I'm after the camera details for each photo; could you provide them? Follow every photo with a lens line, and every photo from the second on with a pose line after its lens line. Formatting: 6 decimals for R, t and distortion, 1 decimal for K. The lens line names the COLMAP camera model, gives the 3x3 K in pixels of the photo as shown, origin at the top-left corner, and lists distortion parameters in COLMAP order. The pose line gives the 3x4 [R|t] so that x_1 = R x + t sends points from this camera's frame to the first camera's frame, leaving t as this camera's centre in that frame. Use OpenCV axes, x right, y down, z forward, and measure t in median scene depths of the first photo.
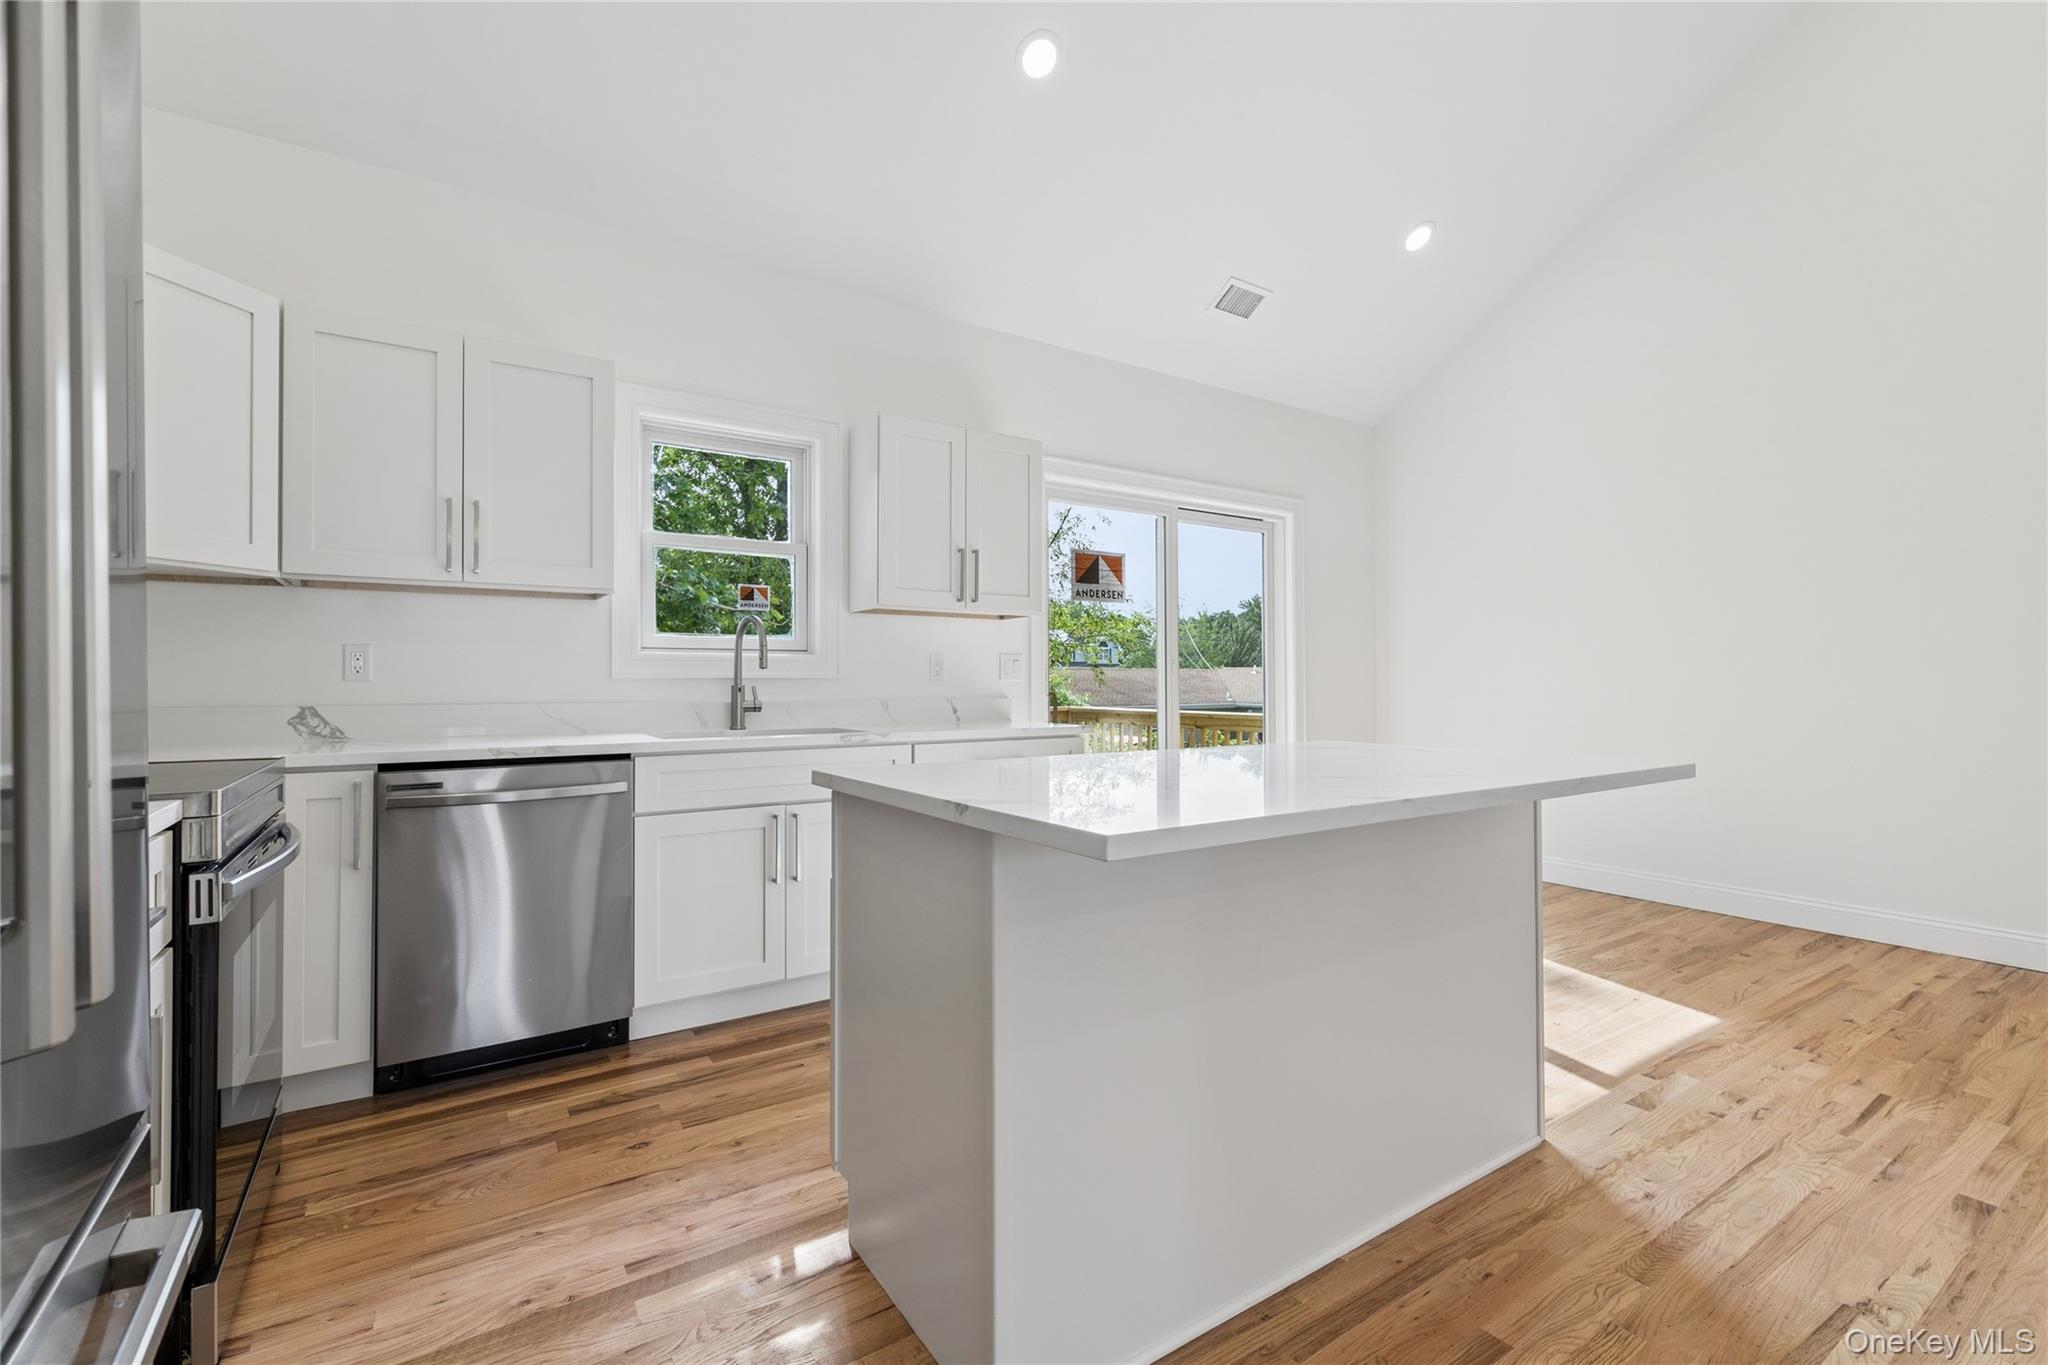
lens RADIAL K [[886.1, 0, 1031.7], [0, 886.1, 668.9], [0, 0, 1]] dist [0.001265, 0.000422]
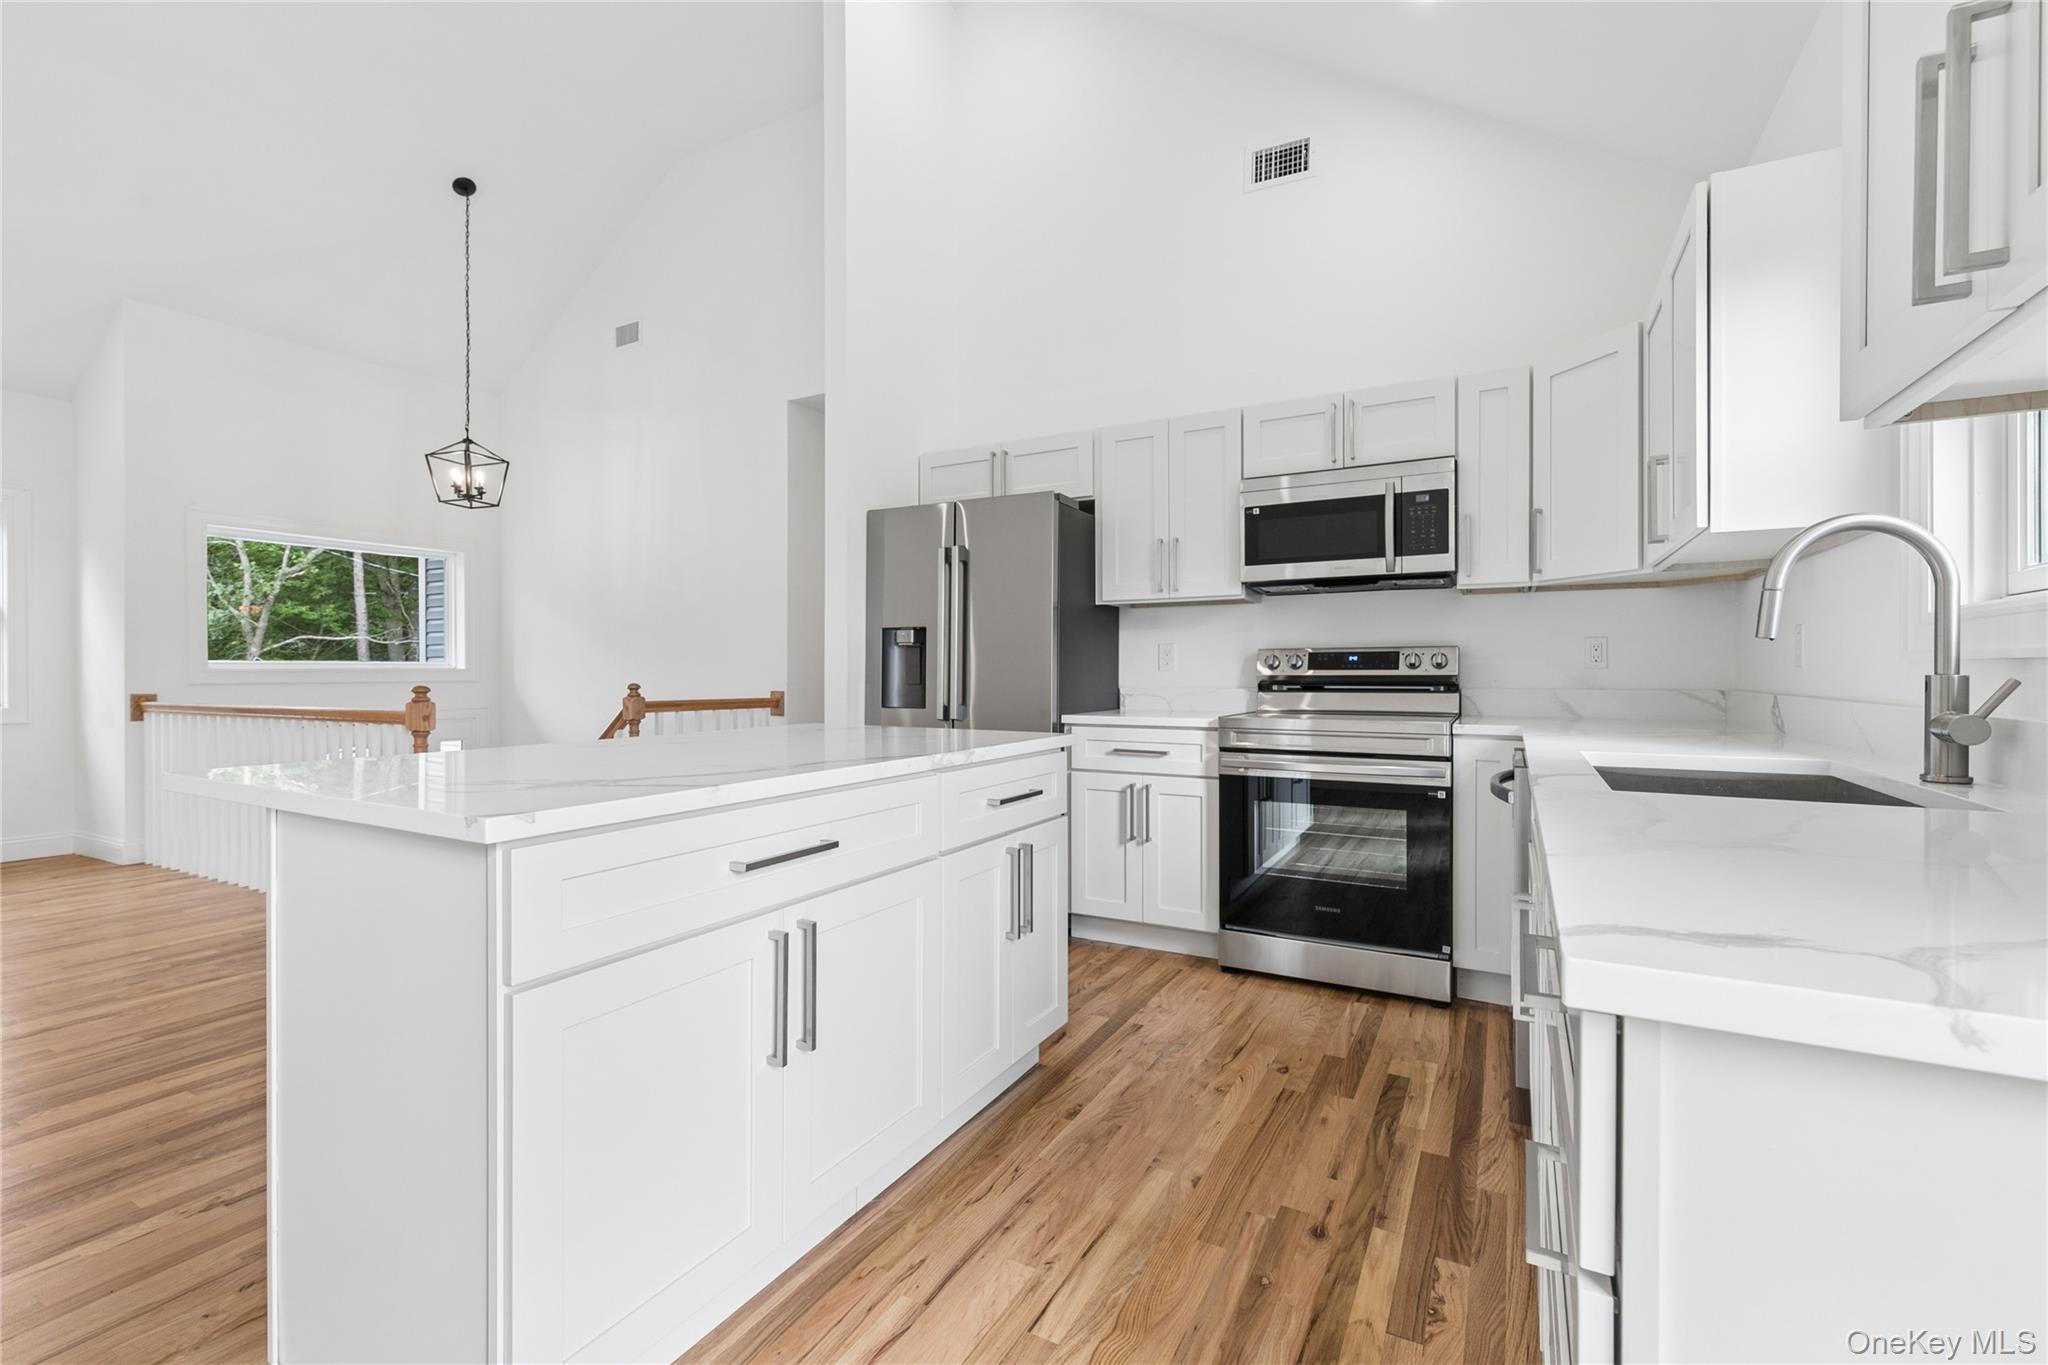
lens RADIAL K [[878.8, 0, 1034.7], [0, 878.8, 674.5], [0, 0, 1]] dist [0.001236, 0.000014]
pose [[-0.885690, 0.004741, -0.464252, 0.283121], [0.010039, 0.999910, -0.008942, 0.021441], [0.464168, -0.012580, -0.885658, 1.411433]]
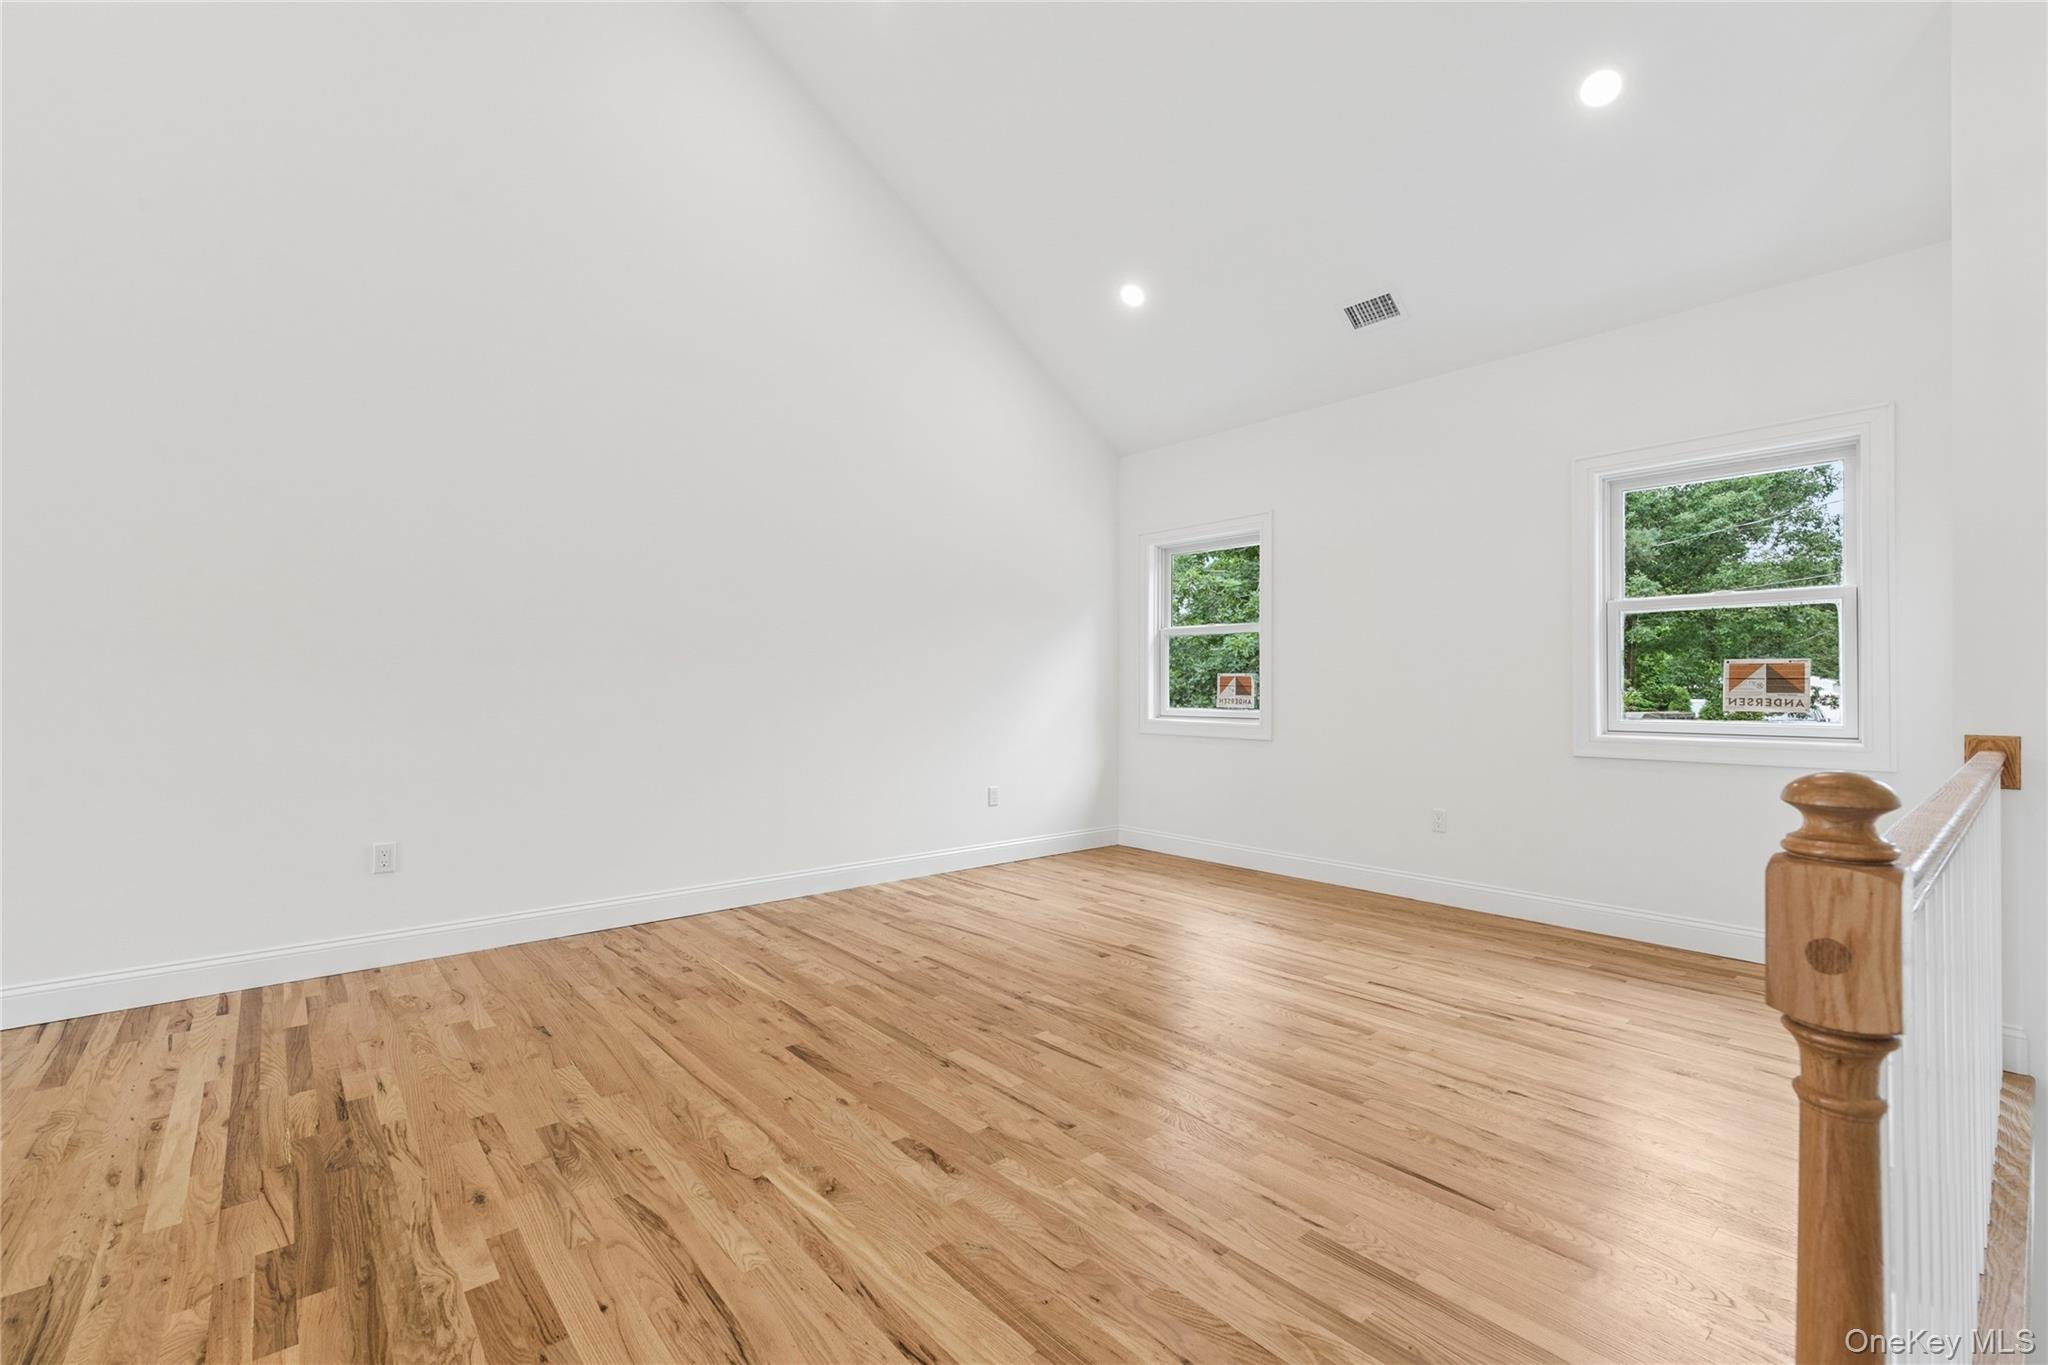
lens RADIAL K [[886.0, 0, 1029.6], [0, 886.0, 679.2], [0, 0, 1]] dist [0.000405, -0.000176]
pose [[-0.123227, 0.012075, 0.992305, 0.269021], [-0.017128, 0.999751, -0.014292, -0.001505], [-0.992231, -0.018757, -0.122990, 0.065374]]
